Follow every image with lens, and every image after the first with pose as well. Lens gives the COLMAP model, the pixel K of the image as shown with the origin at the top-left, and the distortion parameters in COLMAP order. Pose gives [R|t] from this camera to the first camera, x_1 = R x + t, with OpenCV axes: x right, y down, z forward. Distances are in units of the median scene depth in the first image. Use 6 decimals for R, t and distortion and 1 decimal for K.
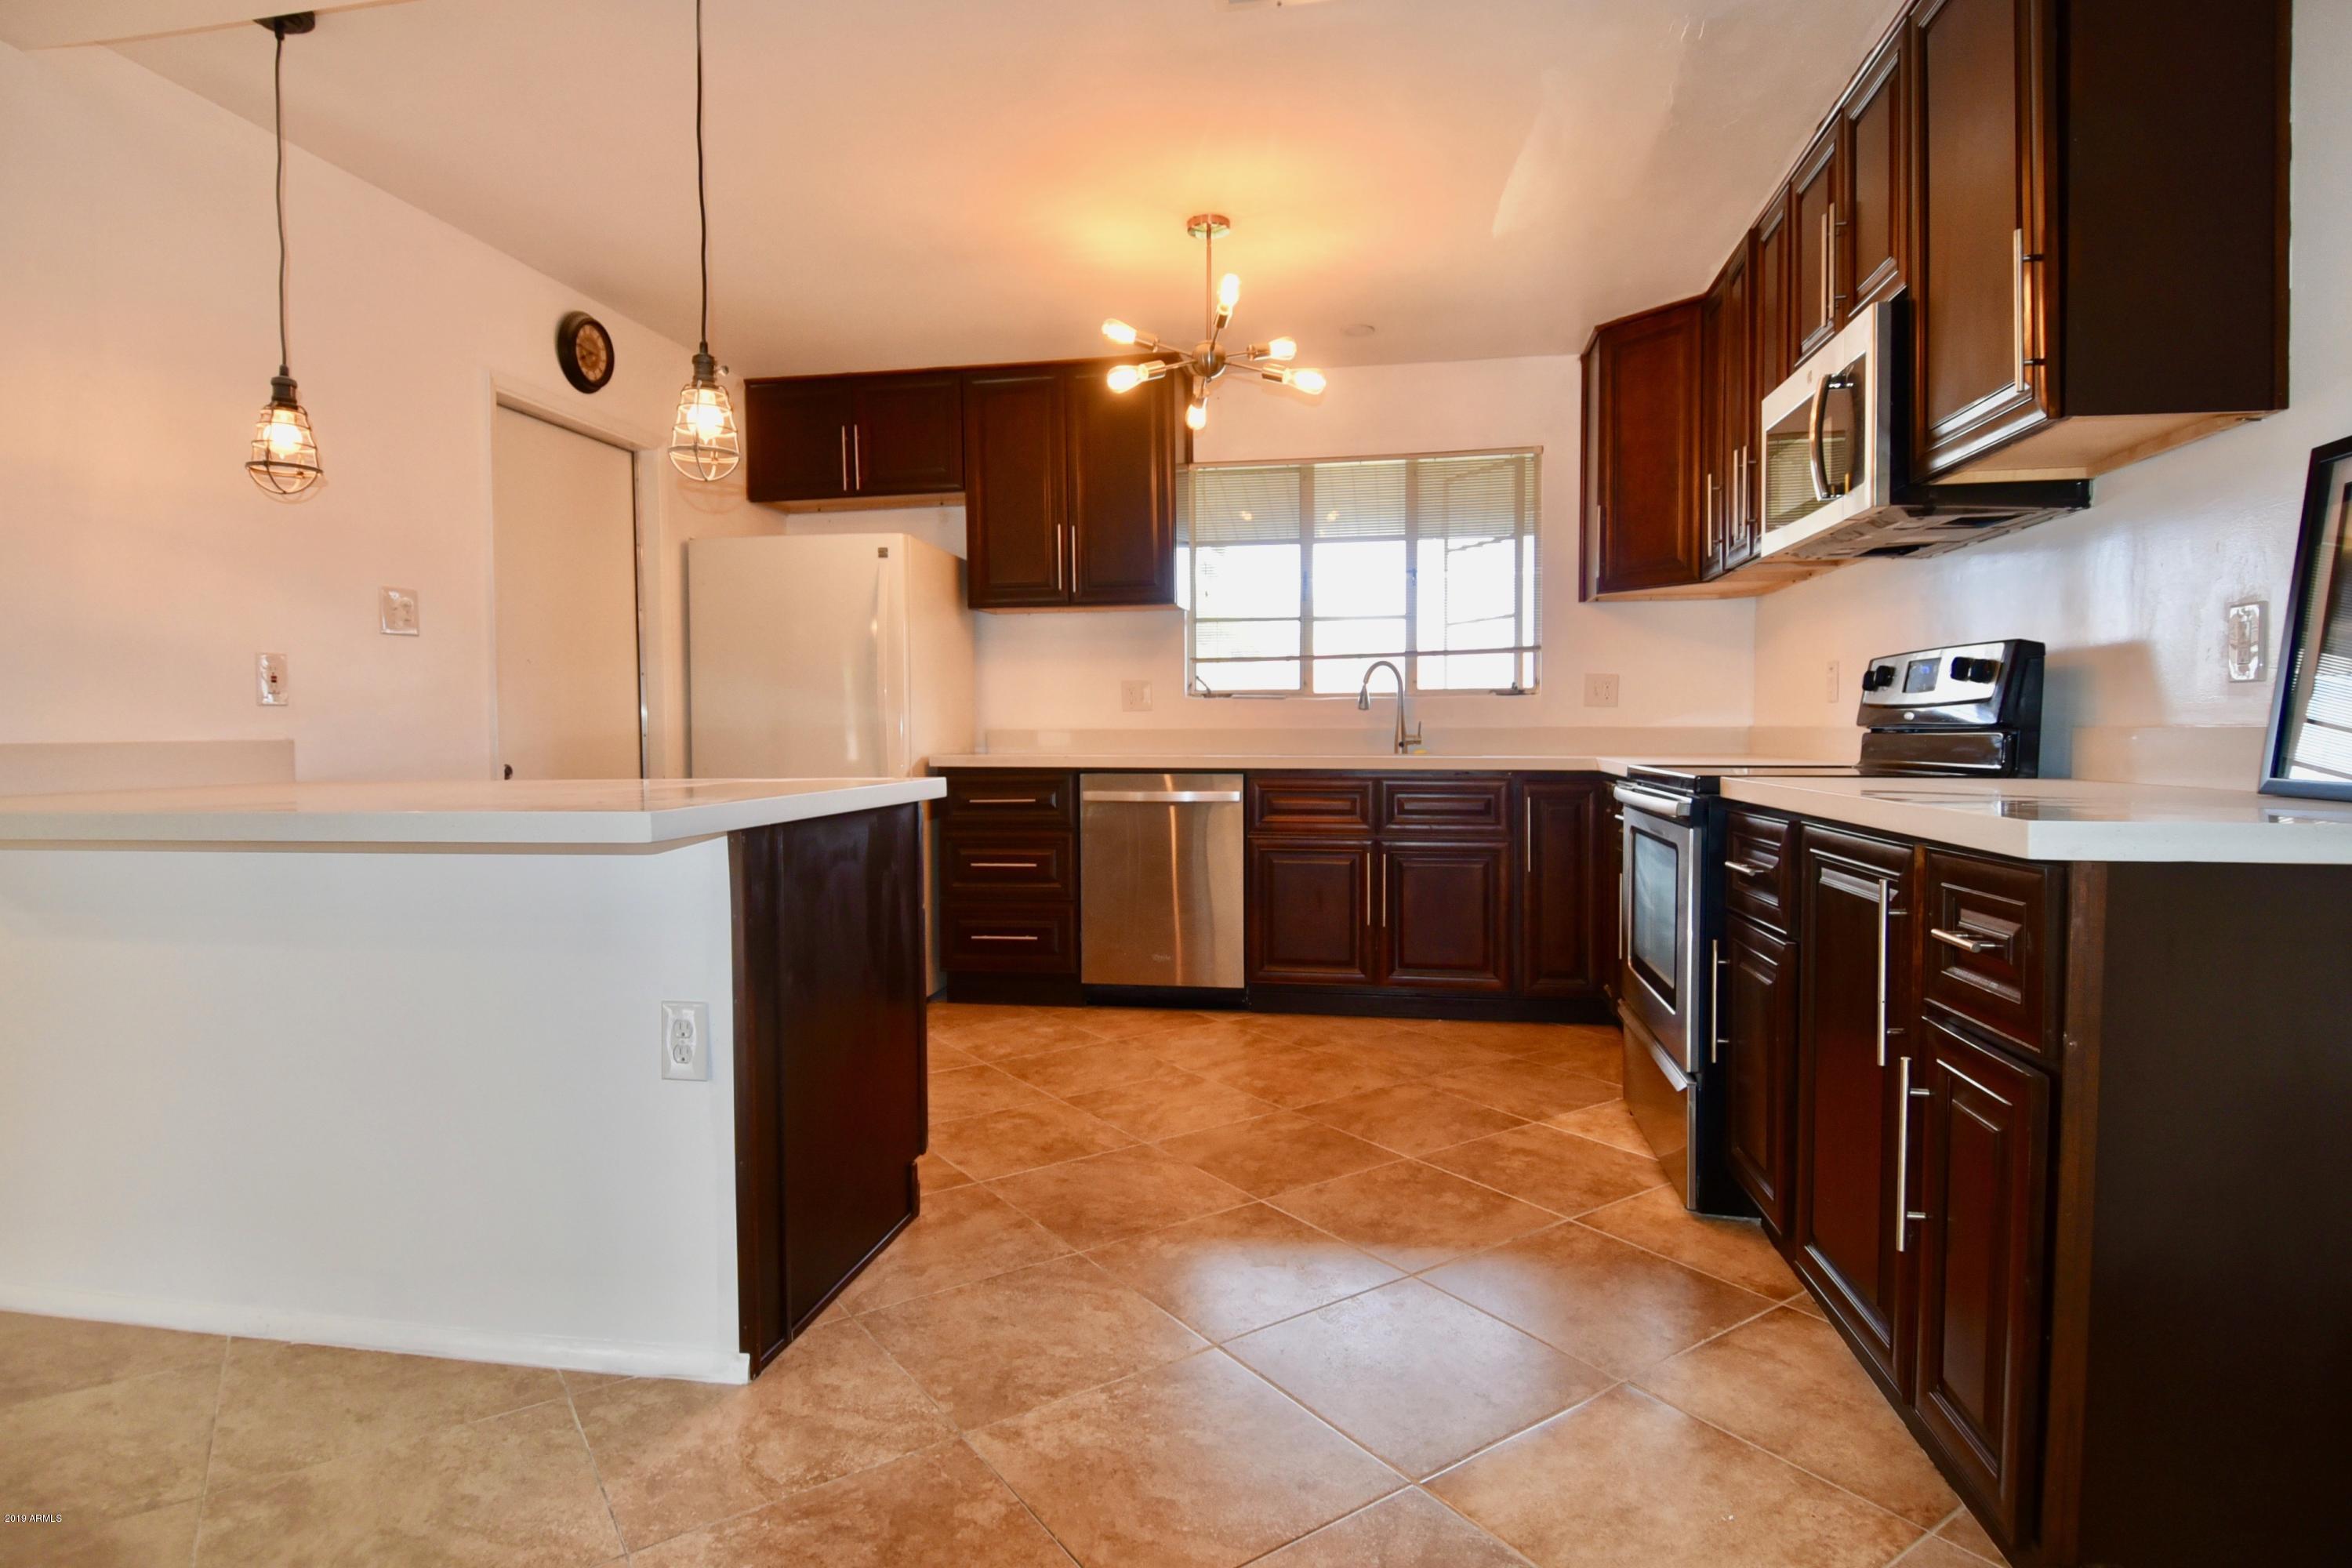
lens RADIAL K [[1225.1, 0, 1174.7], [0, 1225.1, 777.2], [0, 0, 1]] dist [0.015890, -0.024880]
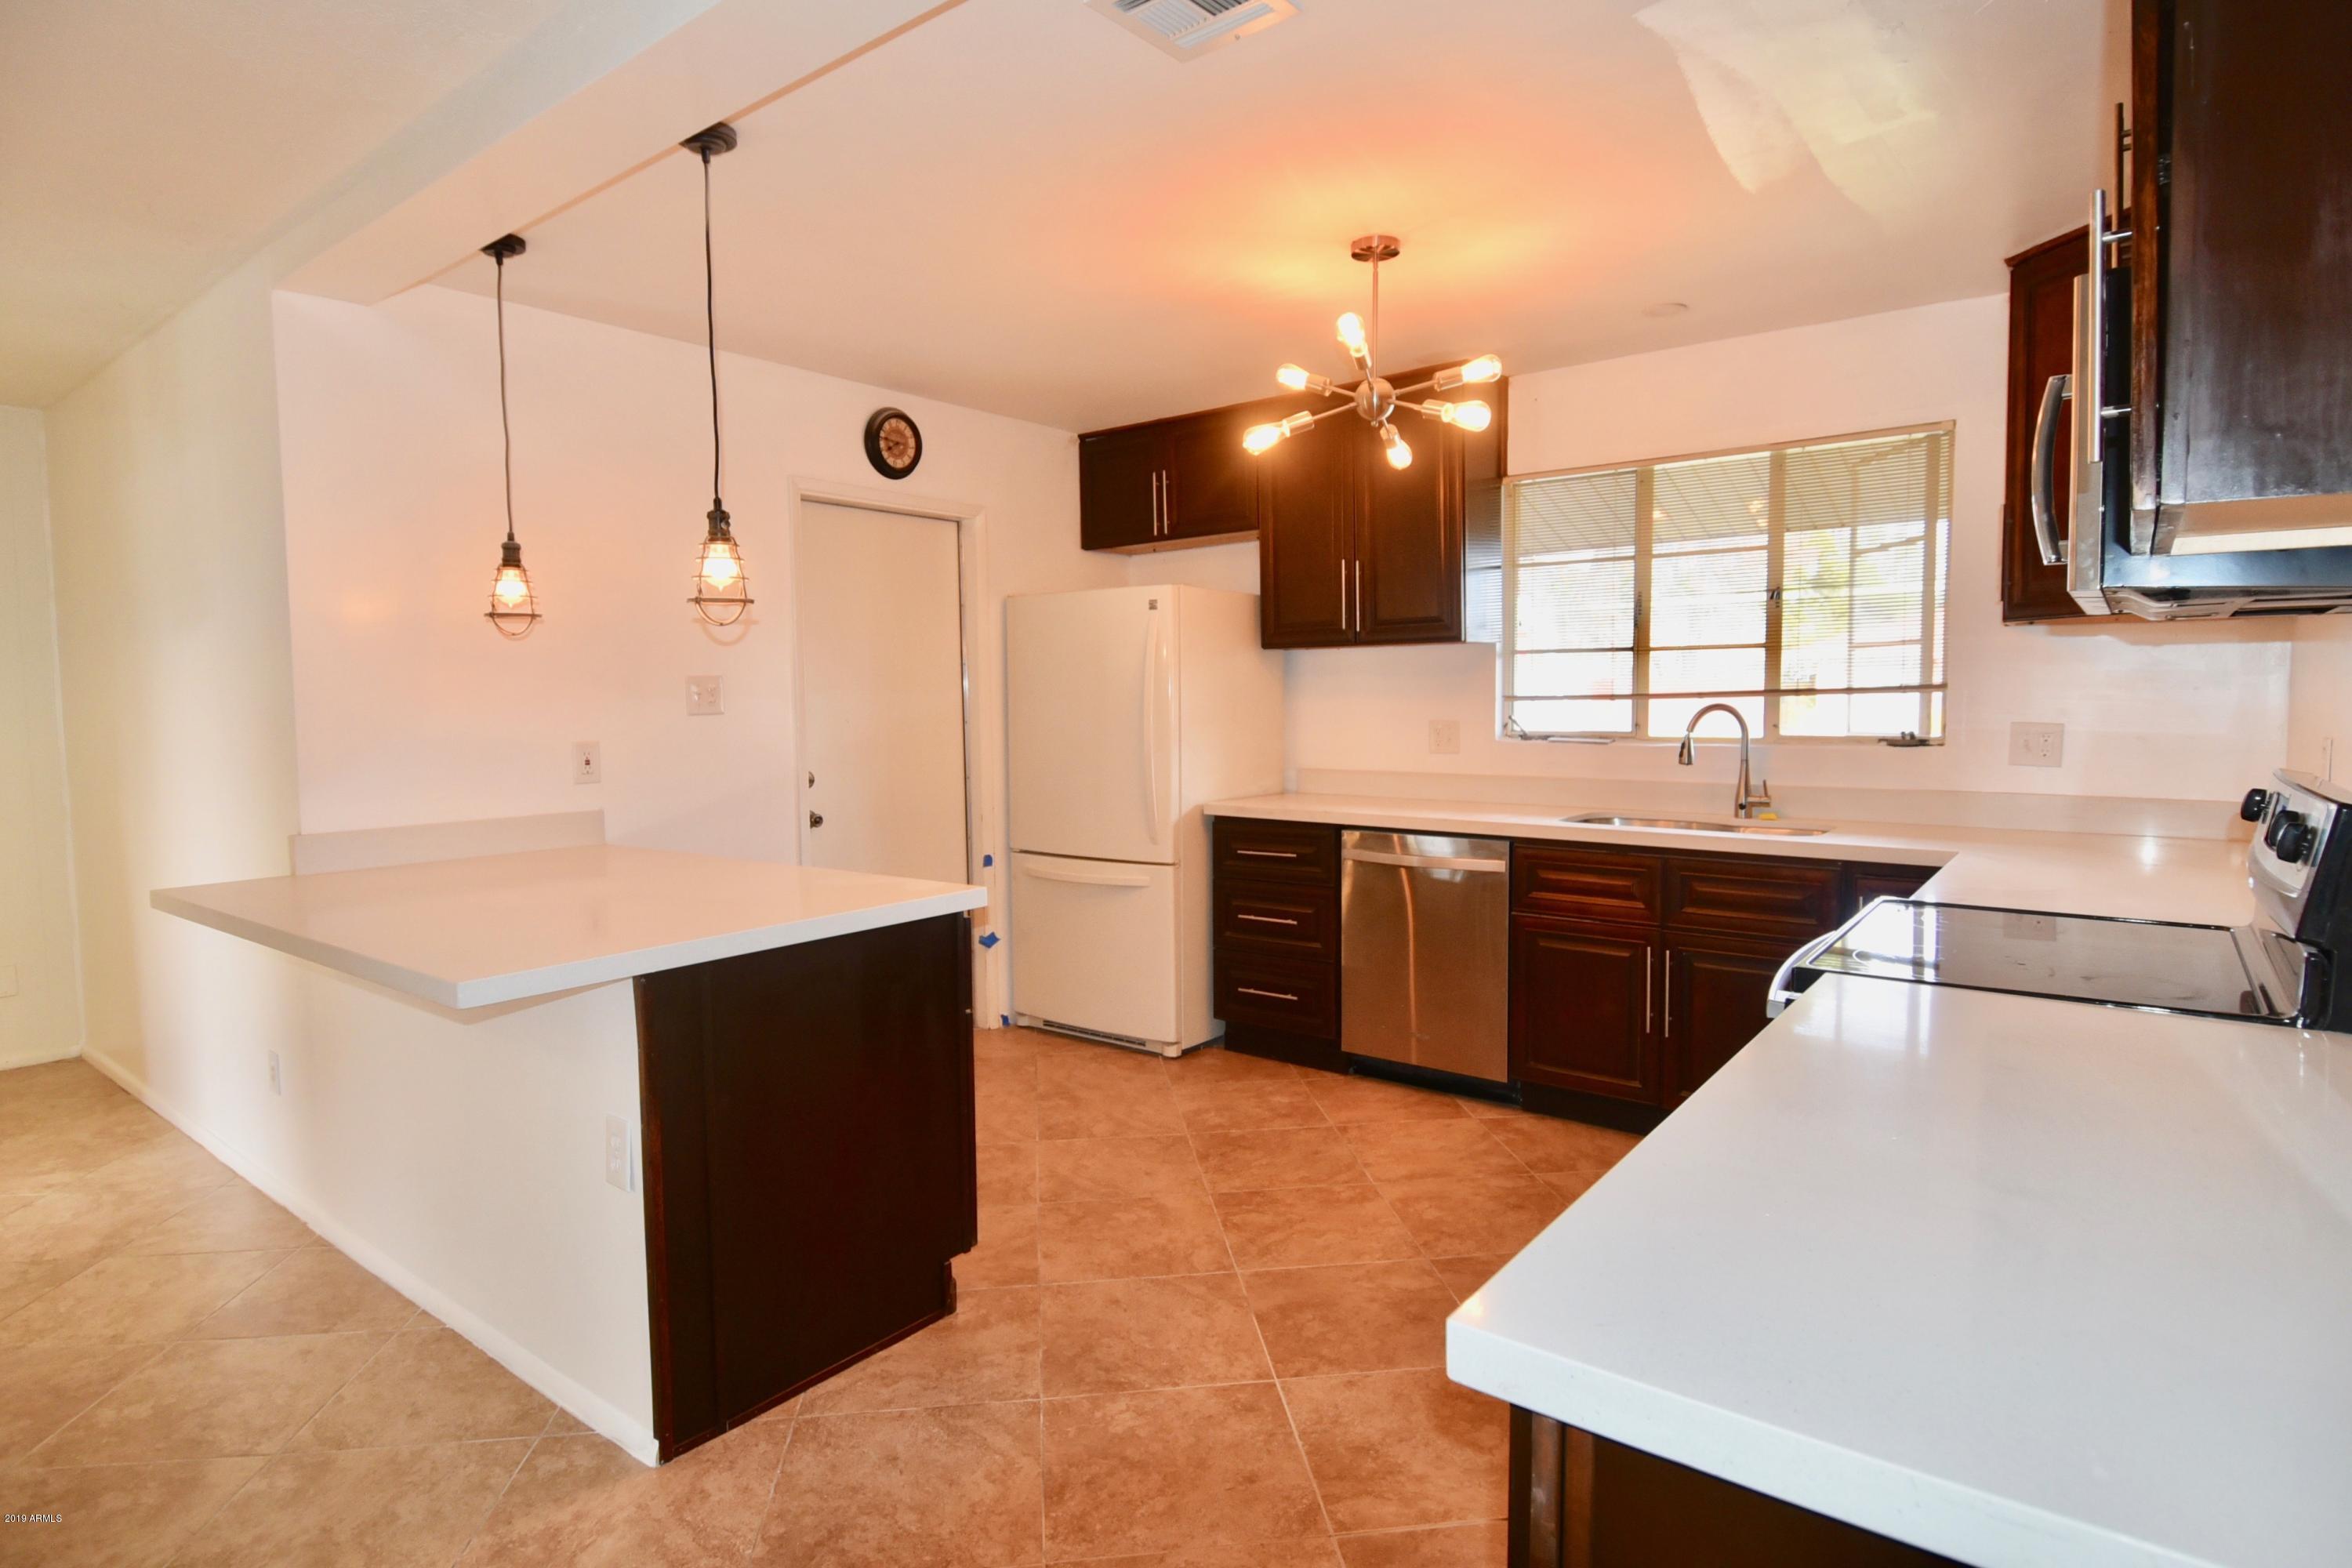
lens RADIAL K [[1225.1, 0, 1174.0], [0, 1225.1, 778.5], [0, 0, 1]] dist [0.015890, -0.024880]
pose [[0.885566, 0.026923, -0.463733, 0.321850], [-0.011587, 0.999289, 0.035888, -0.098935], [0.464369, -0.026408, 0.885248, 0.144052]]
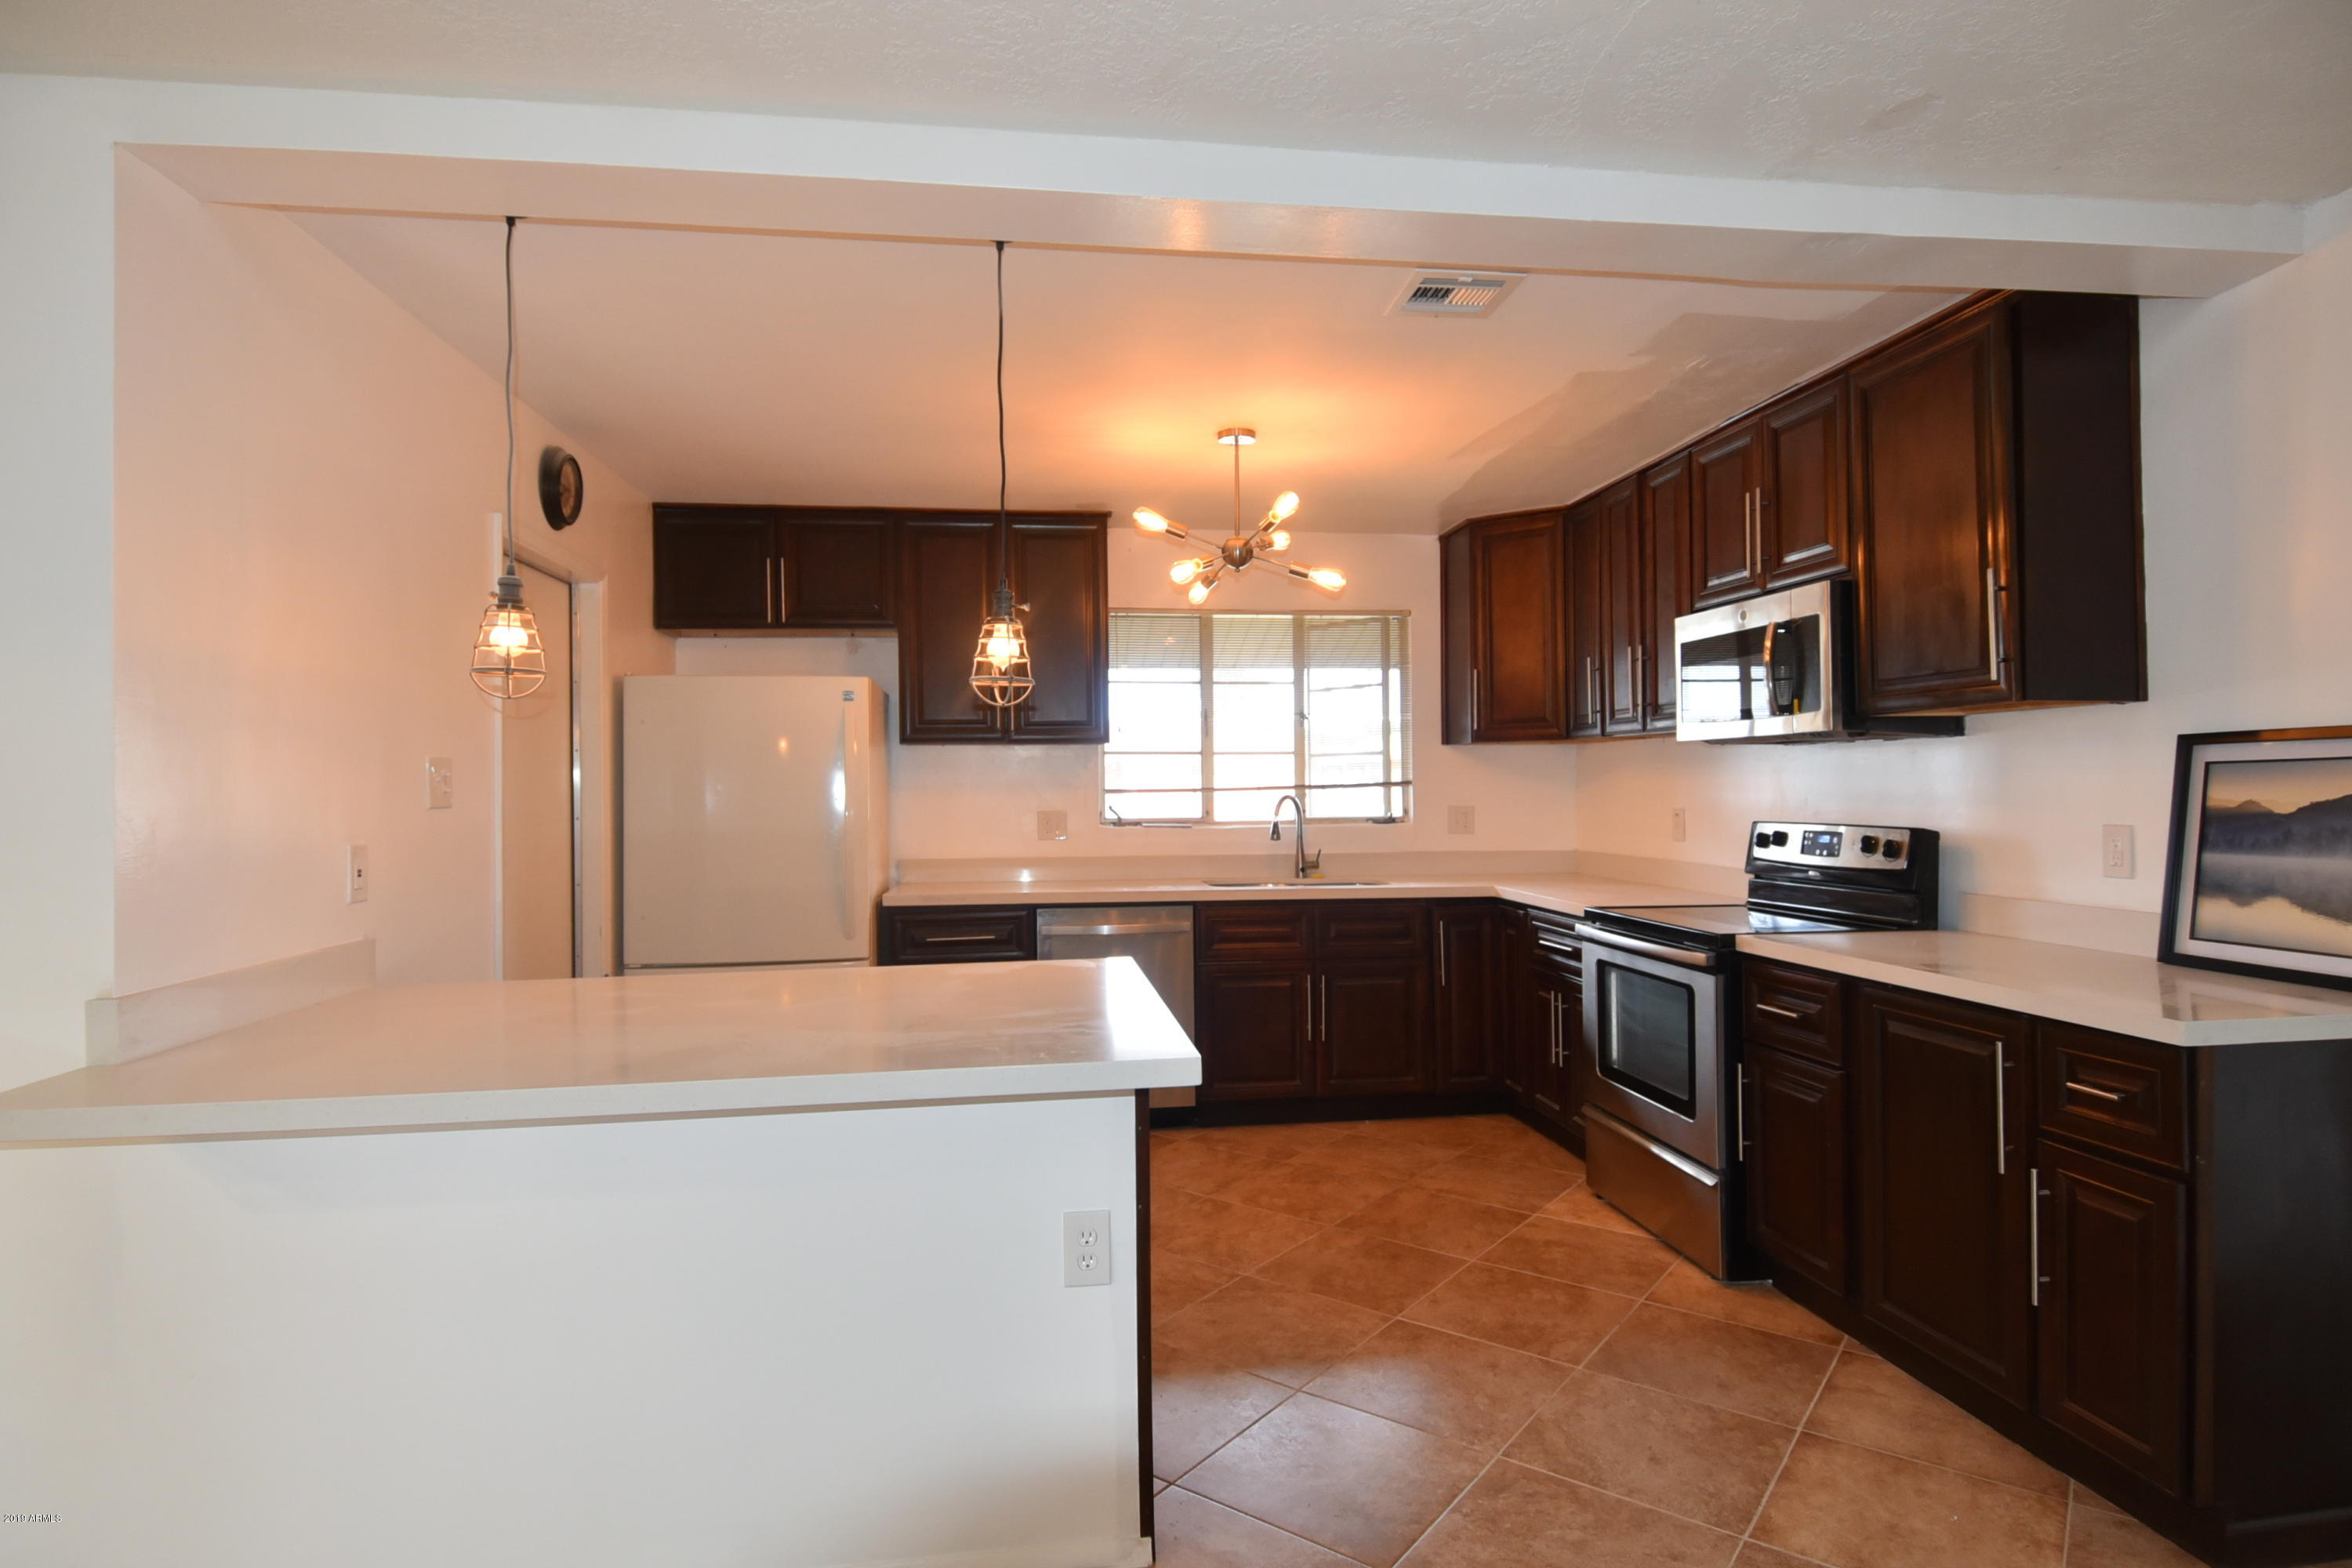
lens RADIAL K [[1225.1, 0, 1175.9], [0, 1225.1, 774.6], [0, 0, 1]] dist [0.015890, -0.024880]
pose [[0.951785, 0.000277, 0.306766, -0.375397], [0.015861, 0.998618, -0.050113, -0.083260], [-0.306356, 0.052562, 0.950465, -0.039128]]
